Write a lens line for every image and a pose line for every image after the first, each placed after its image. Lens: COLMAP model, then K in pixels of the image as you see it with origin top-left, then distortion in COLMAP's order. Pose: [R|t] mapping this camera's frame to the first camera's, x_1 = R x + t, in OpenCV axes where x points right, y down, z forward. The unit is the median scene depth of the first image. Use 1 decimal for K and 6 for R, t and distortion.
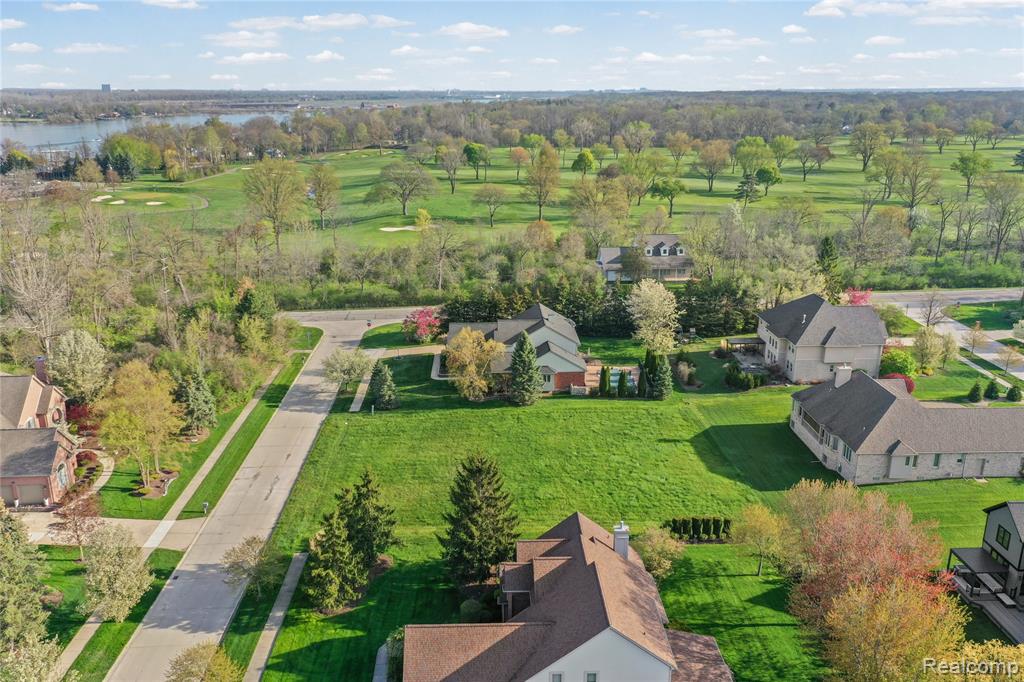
lens RADIAL K [[799.6, 0, 509.5], [0, 799.6, 381.6], [0, 0, 1]] dist [0.023098, -0.001738]
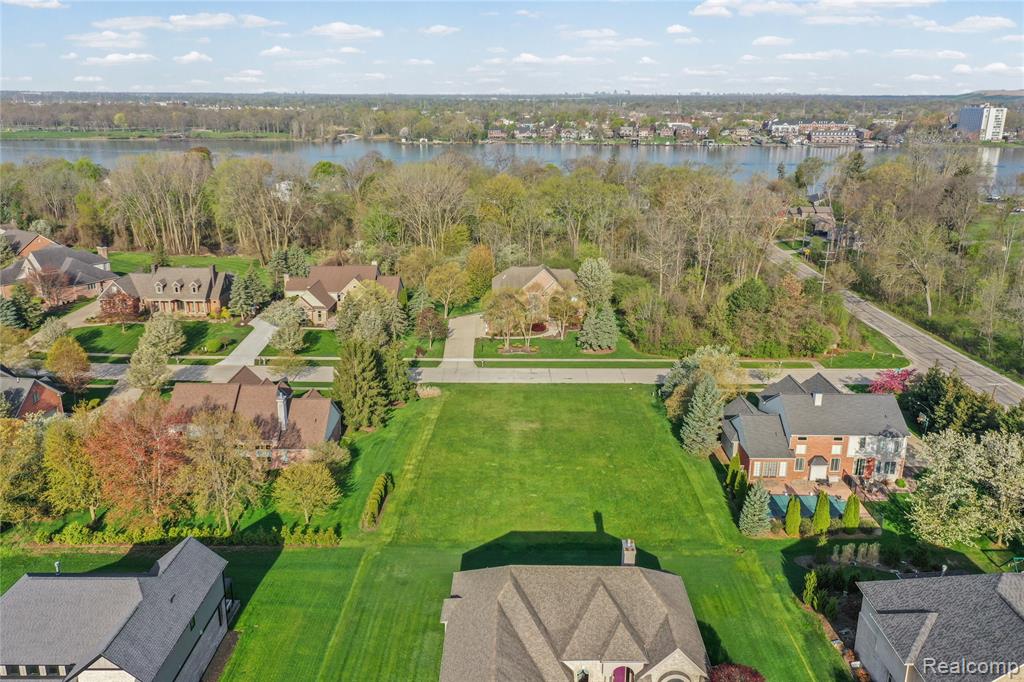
lens RADIAL K [[799.6, 0, 509.5], [0, 799.6, 381.6], [0, 0, 1]] dist [0.023098, -0.001738]
pose [[-0.043386, 0.335226, -0.941138, 0.839480], [-0.343698, 0.879517, 0.329121, -0.262065], [0.938077, 0.337747, 0.077058, 0.723018]]
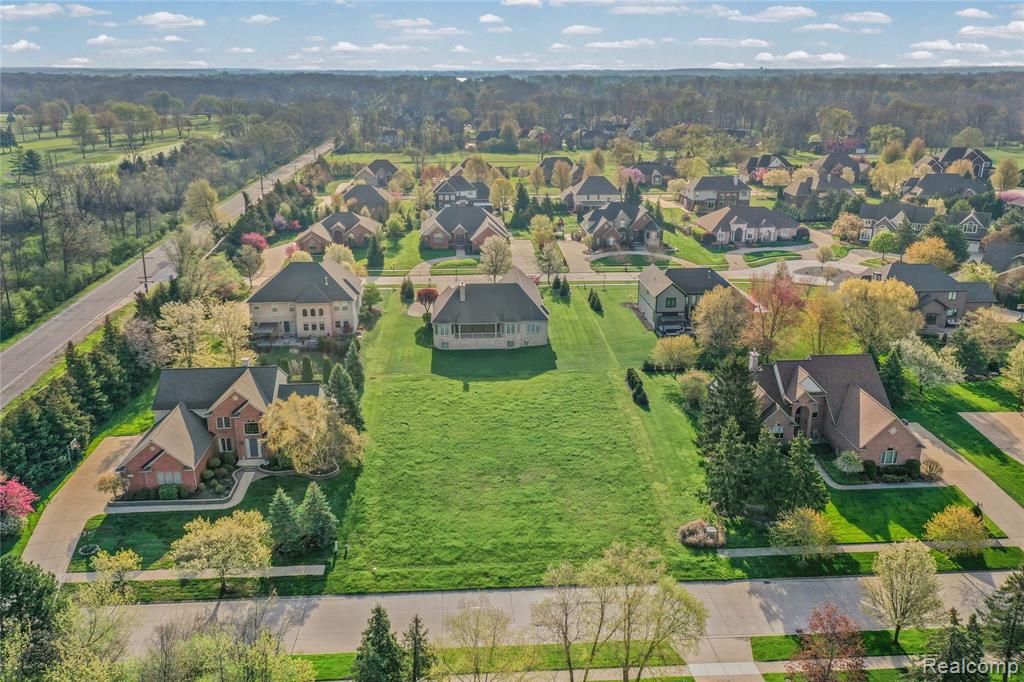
lens RADIAL K [[827.0, 0, 508.0], [0, 827.0, 320.8], [0, 0, 1]] dist [0.019434, -0.000130]
pose [[-0.032287, -0.288697, 0.956876, -0.783218], [0.340930, 0.896775, 0.282068, -0.281311], [-0.939534, 0.335335, 0.069472, 0.752170]]
